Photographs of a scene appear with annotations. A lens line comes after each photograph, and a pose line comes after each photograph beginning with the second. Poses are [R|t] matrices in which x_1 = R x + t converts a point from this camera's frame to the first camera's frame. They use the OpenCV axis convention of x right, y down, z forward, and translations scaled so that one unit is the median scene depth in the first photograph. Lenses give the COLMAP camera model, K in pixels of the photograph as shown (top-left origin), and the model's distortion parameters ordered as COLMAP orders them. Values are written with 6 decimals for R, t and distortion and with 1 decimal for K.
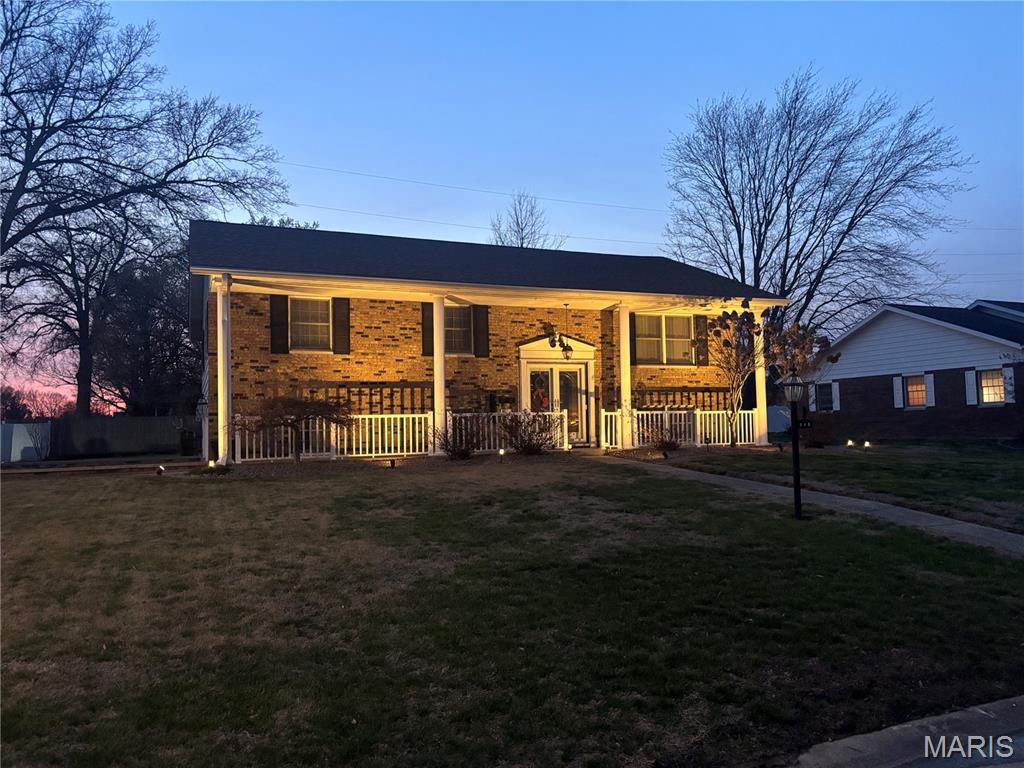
lens RADIAL K [[770.6, 0, 515.2], [0, 770.6, 381.7], [0, 0, 1]] dist [0.035095, -0.010910]
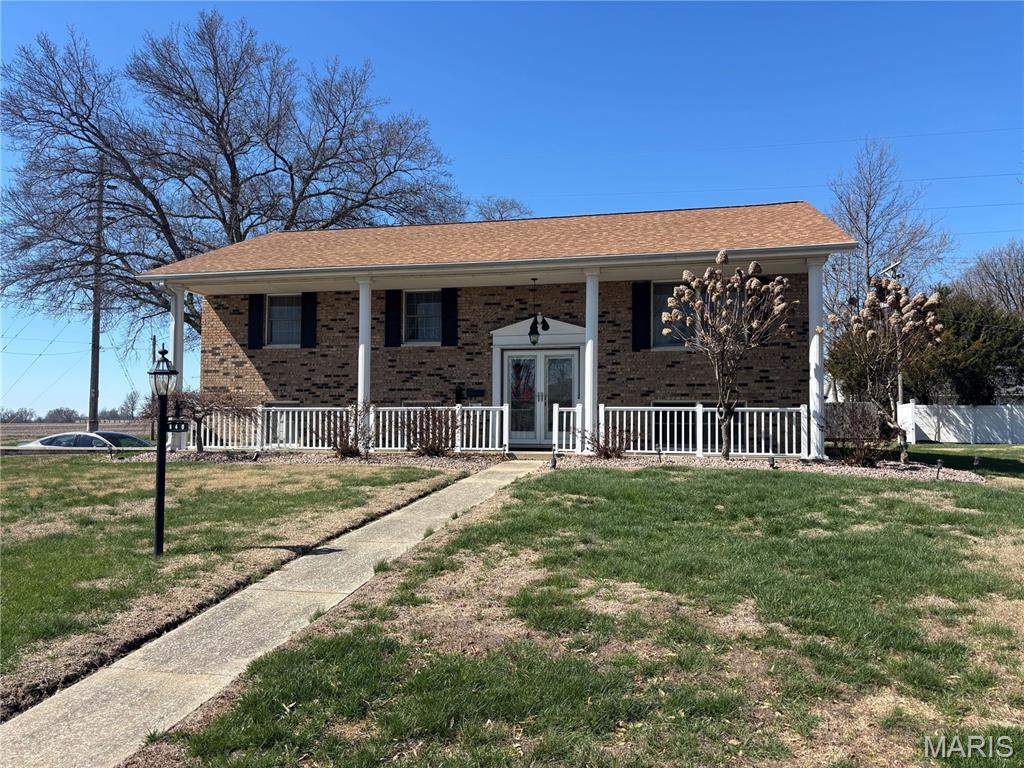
lens RADIAL K [[770.6, 0, 511.5], [0, 770.6, 387.8], [0, 0, 1]] dist [0.035095, -0.010910]
pose [[0.812588, -0.003392, -0.582828, 0.559828], [0.014360, 0.999796, 0.014202, 0.006309], [0.582661, -0.019910, 0.812471, 0.312698]]
